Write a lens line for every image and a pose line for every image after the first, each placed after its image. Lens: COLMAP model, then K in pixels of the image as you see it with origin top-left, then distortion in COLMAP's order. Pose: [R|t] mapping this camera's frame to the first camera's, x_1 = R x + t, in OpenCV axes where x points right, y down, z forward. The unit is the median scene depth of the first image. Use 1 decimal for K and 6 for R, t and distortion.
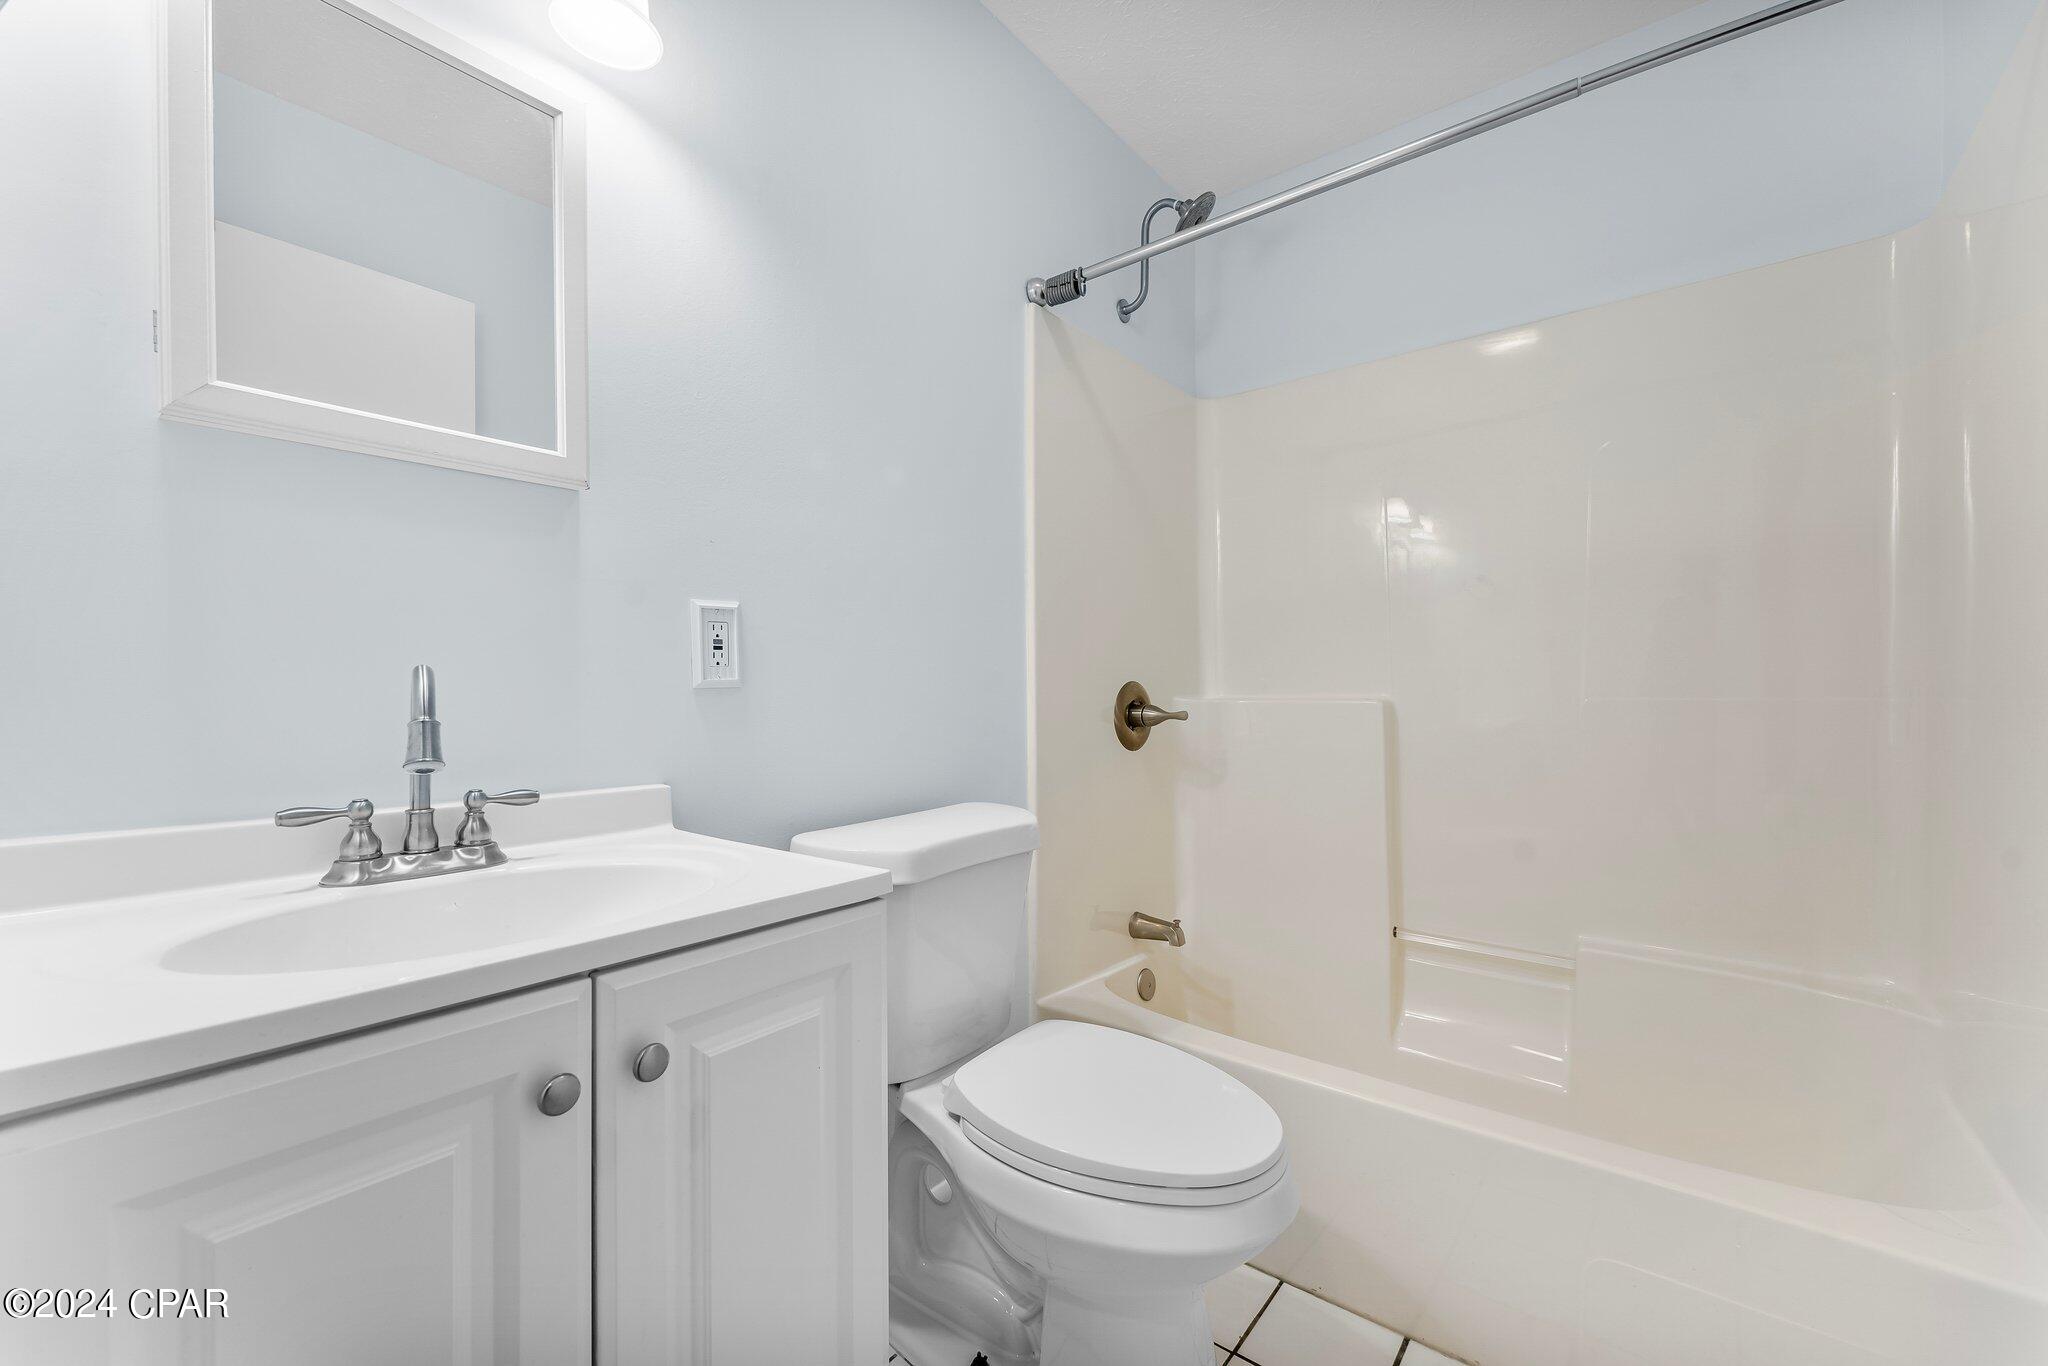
lens RADIAL K [[830.4, 0, 1023.7], [0, 830.4, 682.4], [0, 0, 1]] dist [0.001552, -0.000019]
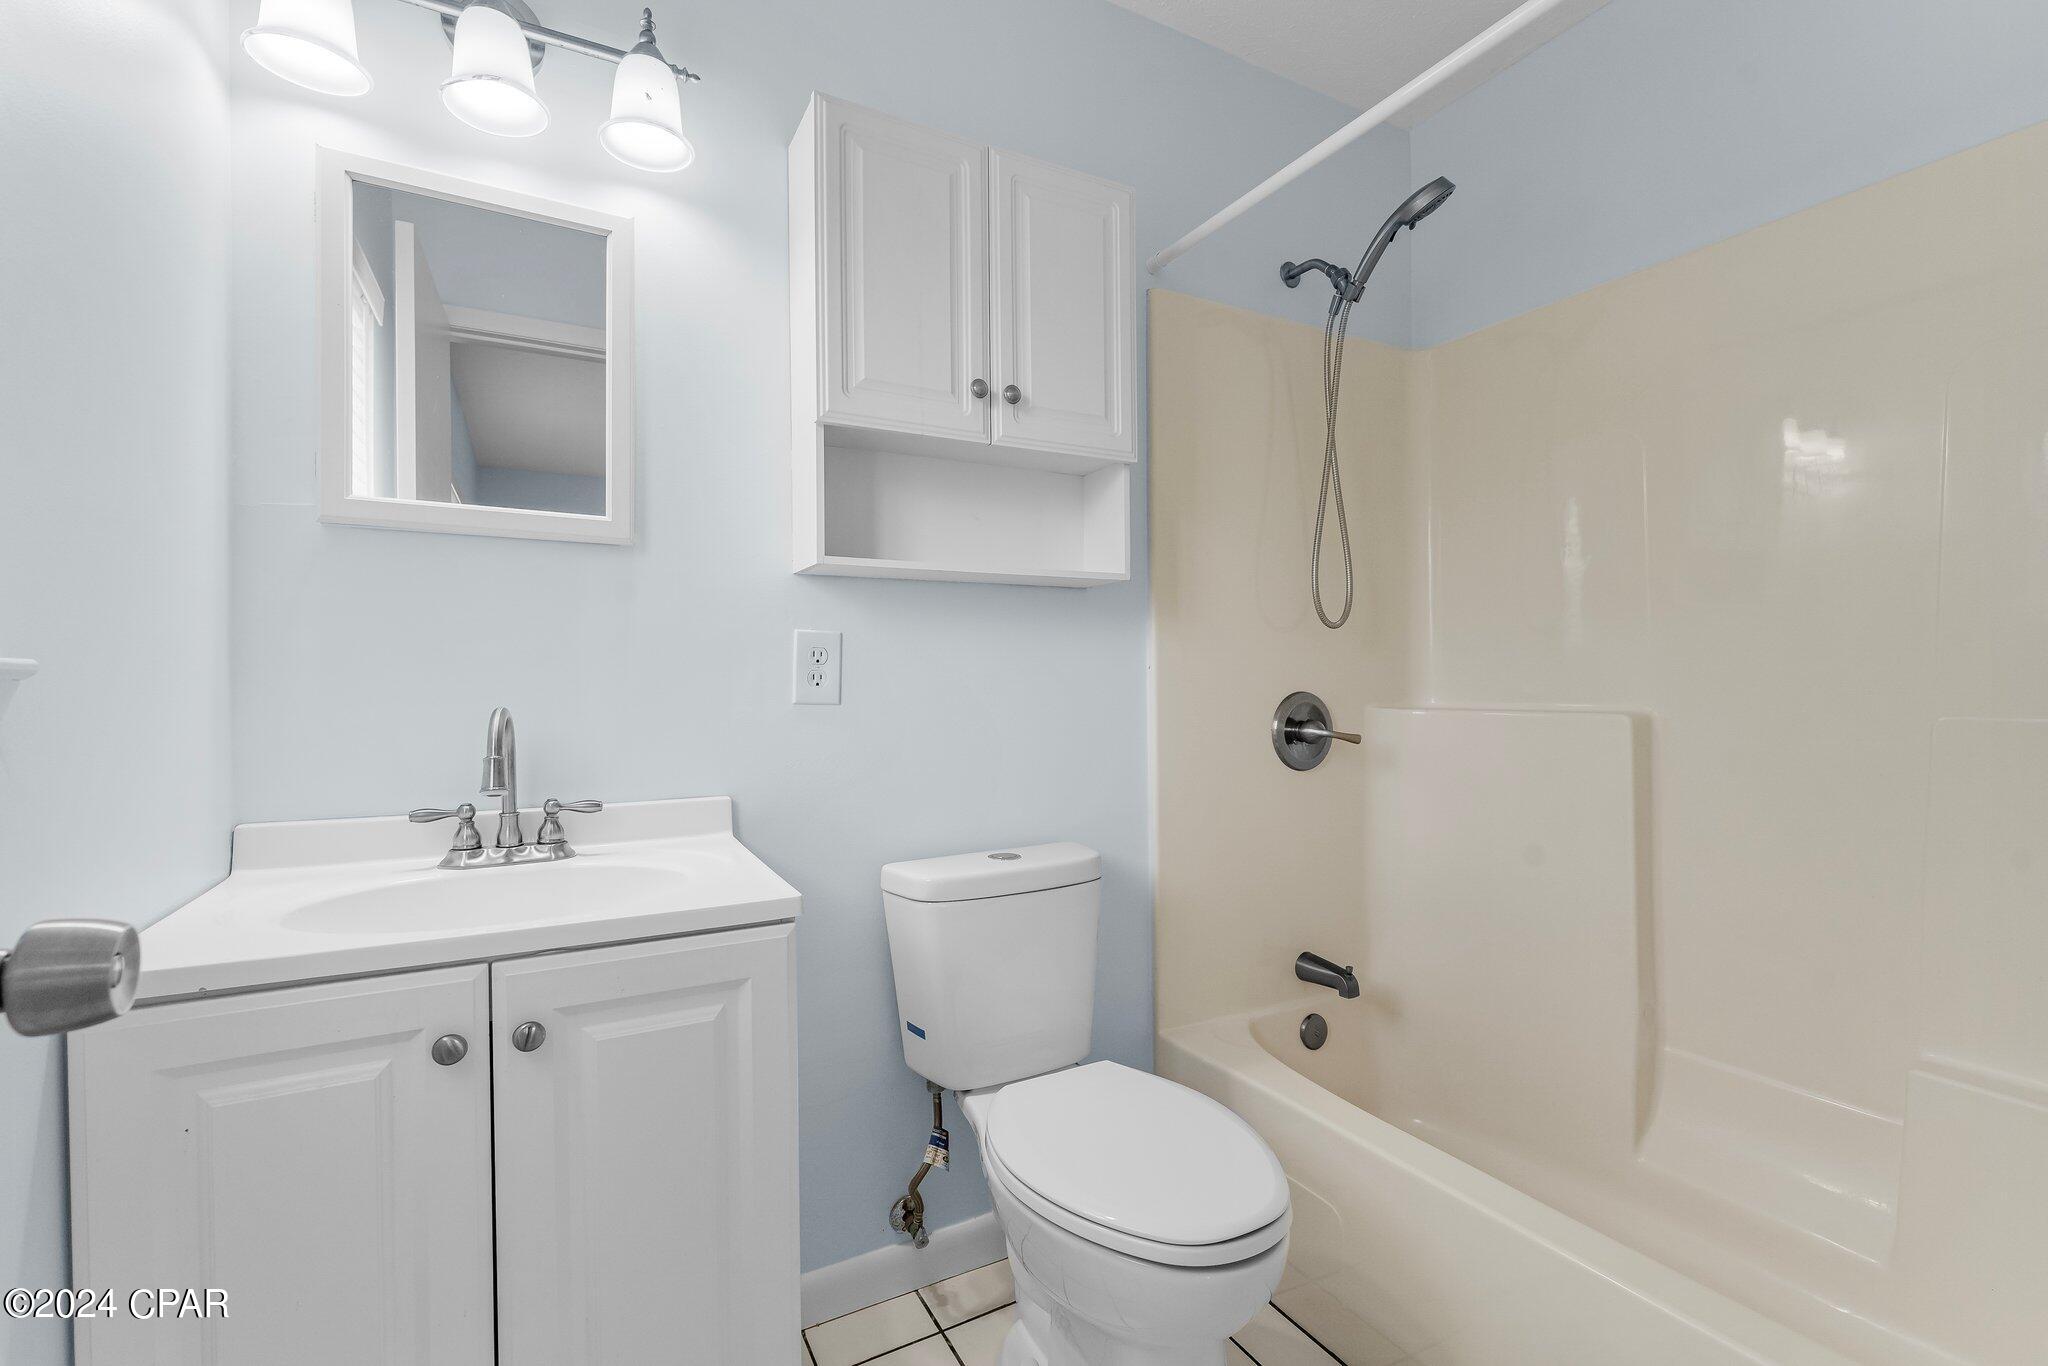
lens RADIAL K [[877.5, 0, 1031.9], [0, 877.5, 686.4], [0, 0, 1]] dist [-0.014558, 0.000262]
pose [[0.923881, 0.000705, -0.382679, 0.529564], [0.005462, 0.999872, 0.015027, -0.057745], [0.382640, -0.015973, 0.923759, 0.067547]]
